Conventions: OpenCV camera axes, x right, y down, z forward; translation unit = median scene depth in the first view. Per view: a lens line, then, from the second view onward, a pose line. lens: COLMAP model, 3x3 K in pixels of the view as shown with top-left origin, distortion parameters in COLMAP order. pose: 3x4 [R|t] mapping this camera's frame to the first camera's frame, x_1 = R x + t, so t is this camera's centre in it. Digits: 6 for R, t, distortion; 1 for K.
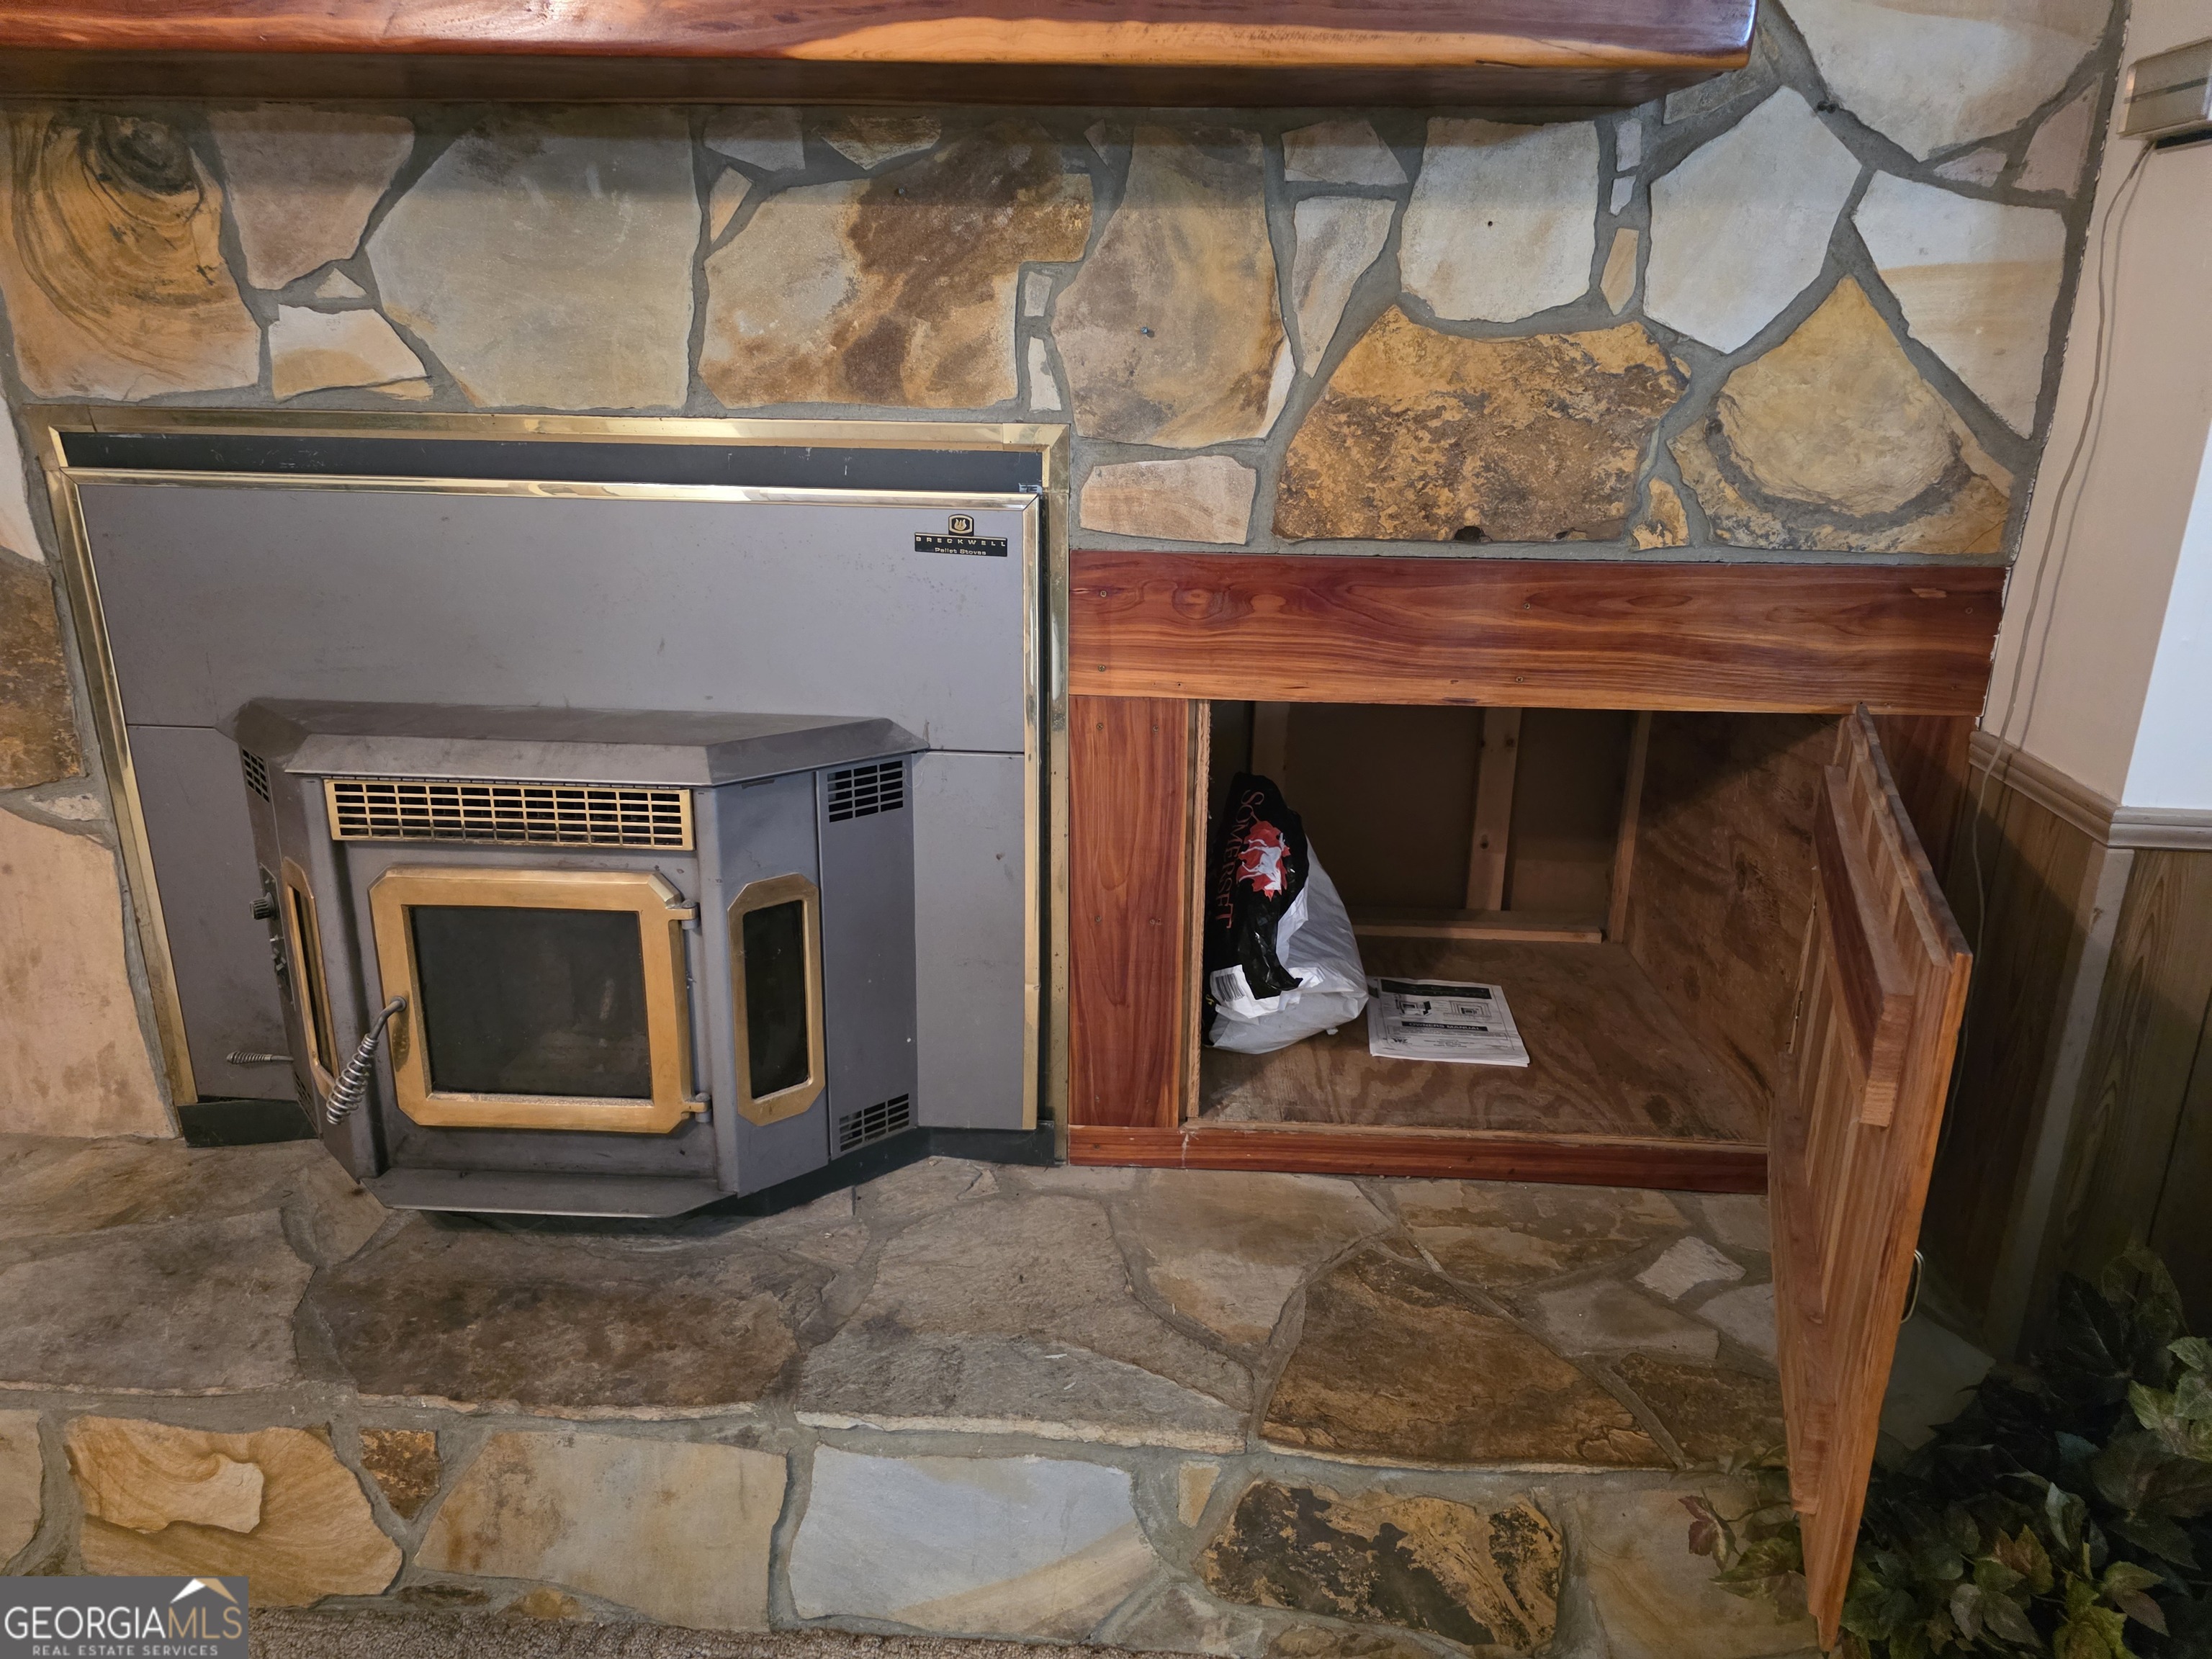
lens RADIAL K [[1501.6, 0, 1104.7], [0, 1501.6, 810.6], [0, 0, 1]] dist [0.021107, -0.008083]
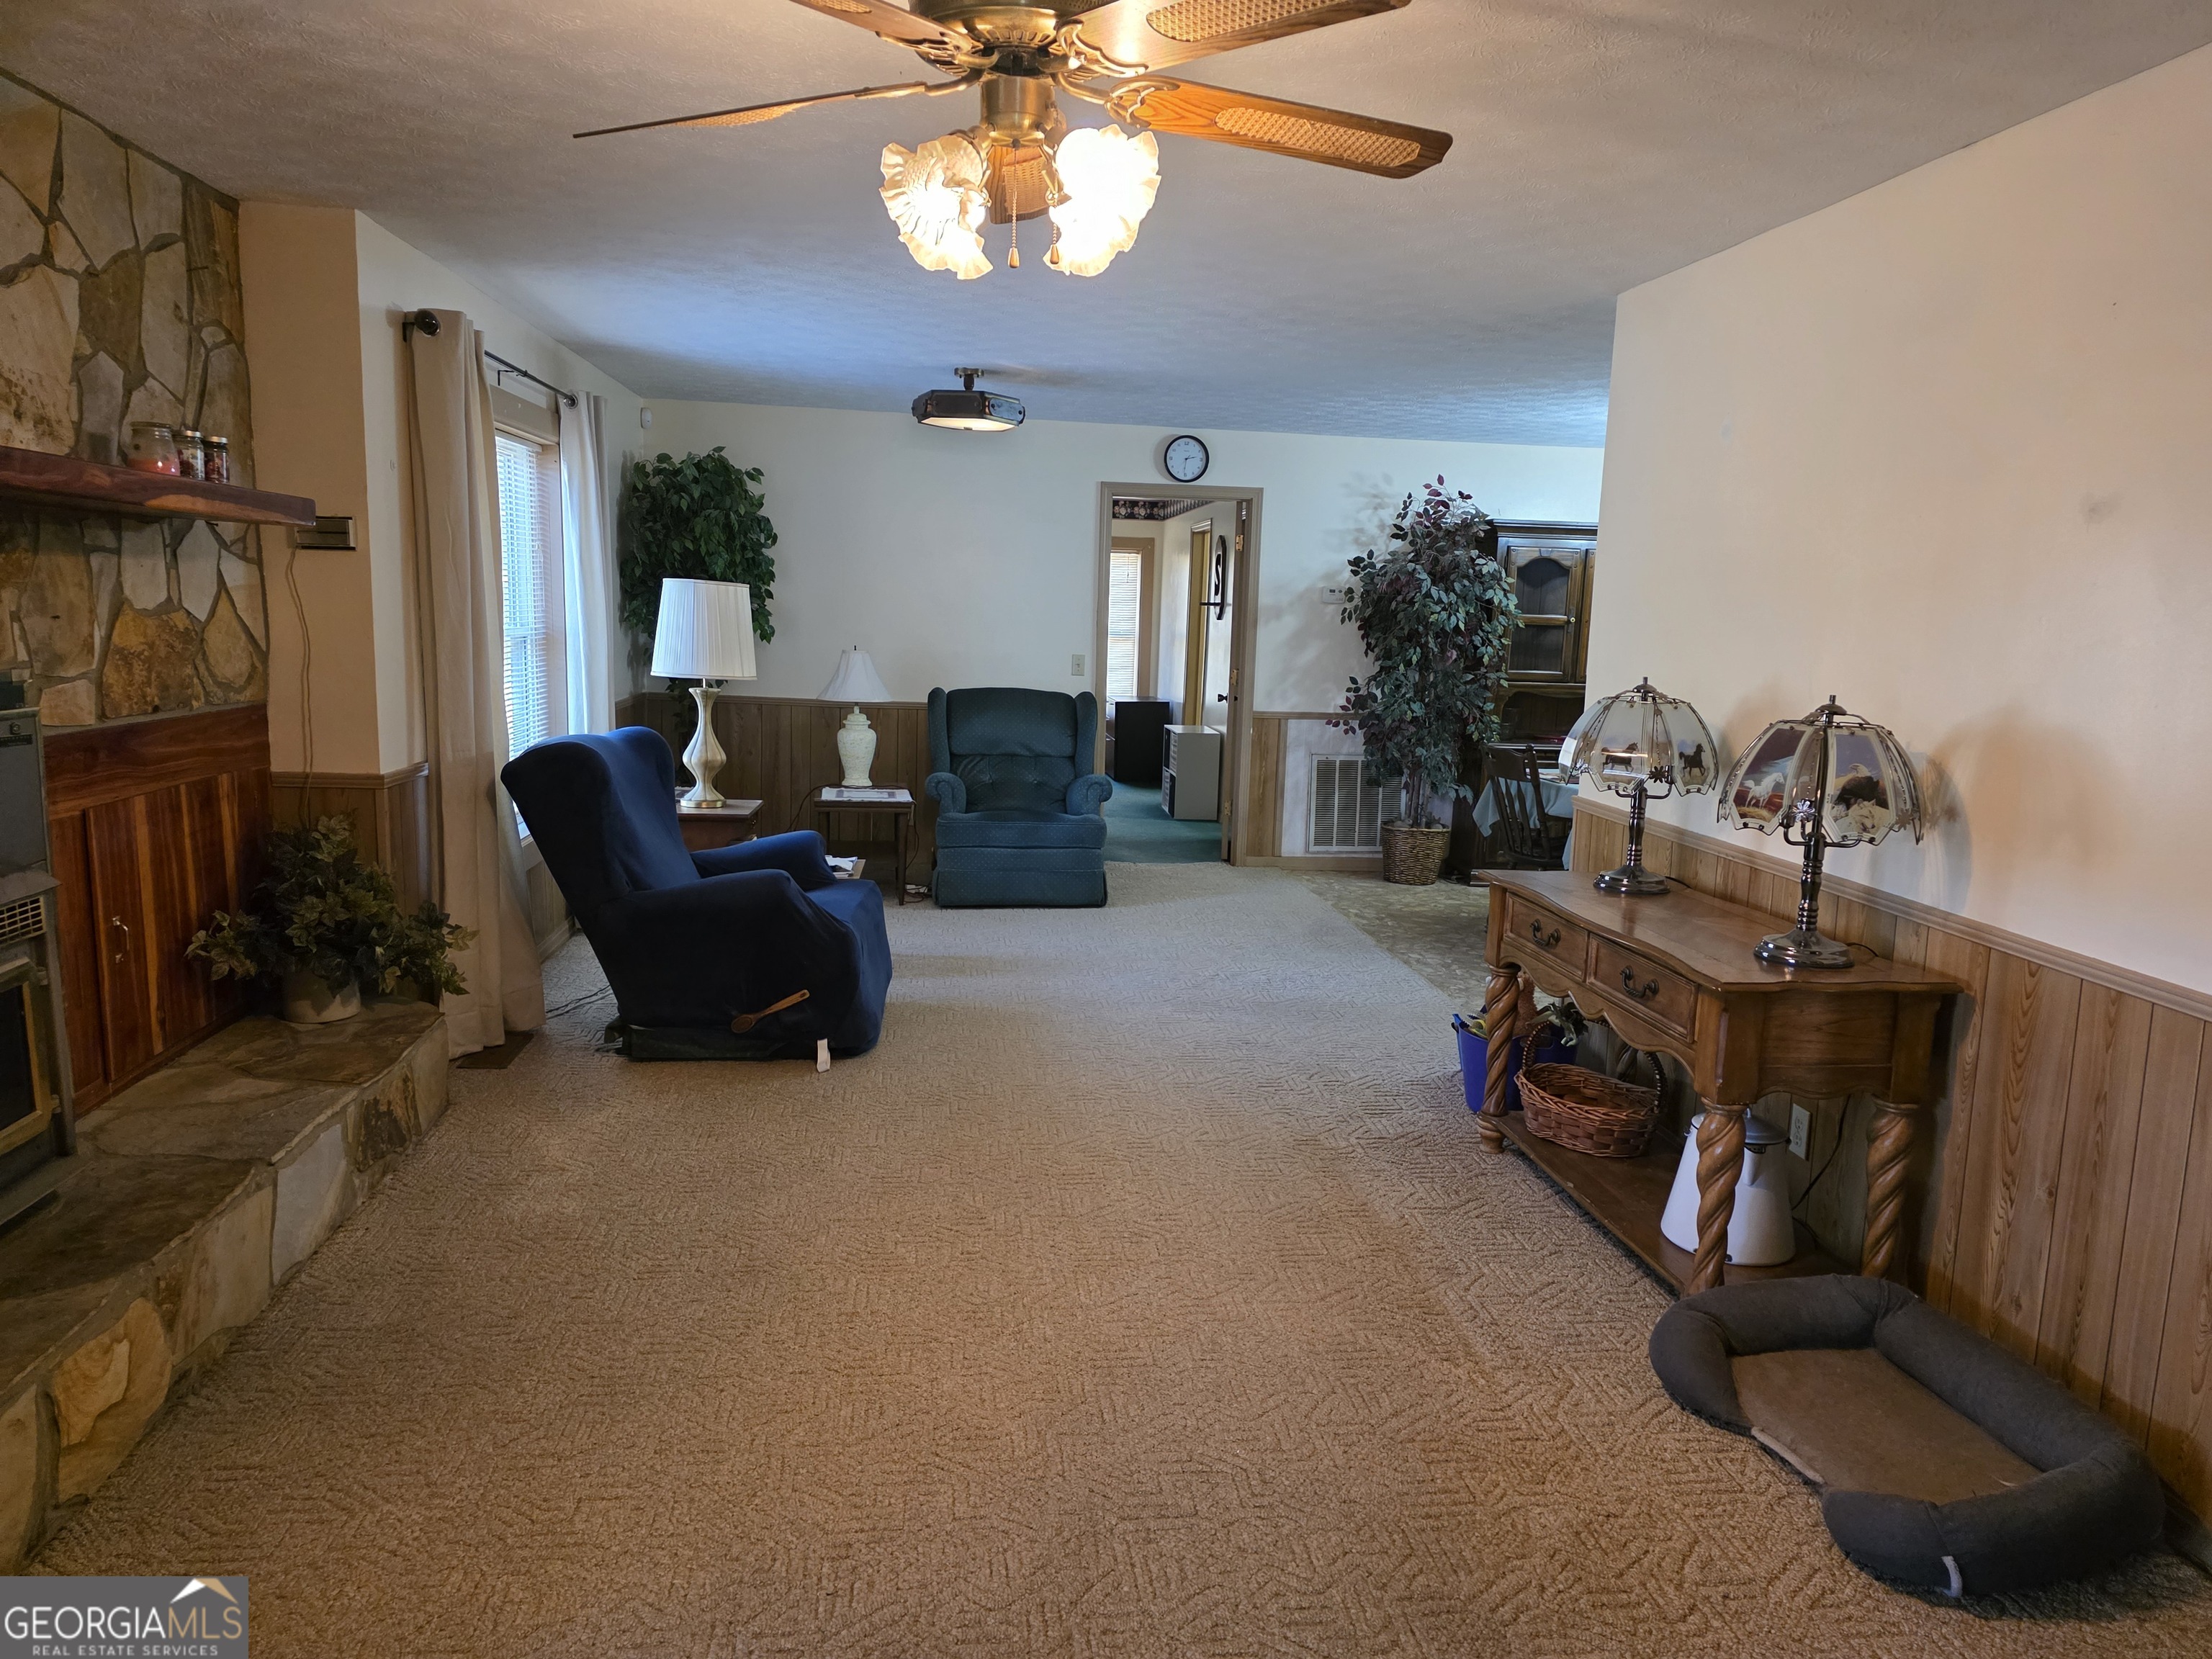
lens RADIAL K [[1501.6, 0, 1102.3], [0, 1501.6, 835.1], [0, 0, 1]] dist [0.021107, -0.008083]
pose [[-0.169167, -0.163805, 0.971880, -2.062515], [0.287824, 0.934896, 0.207670, -0.081240], [-0.942624, 0.314862, -0.111007, 0.066666]]
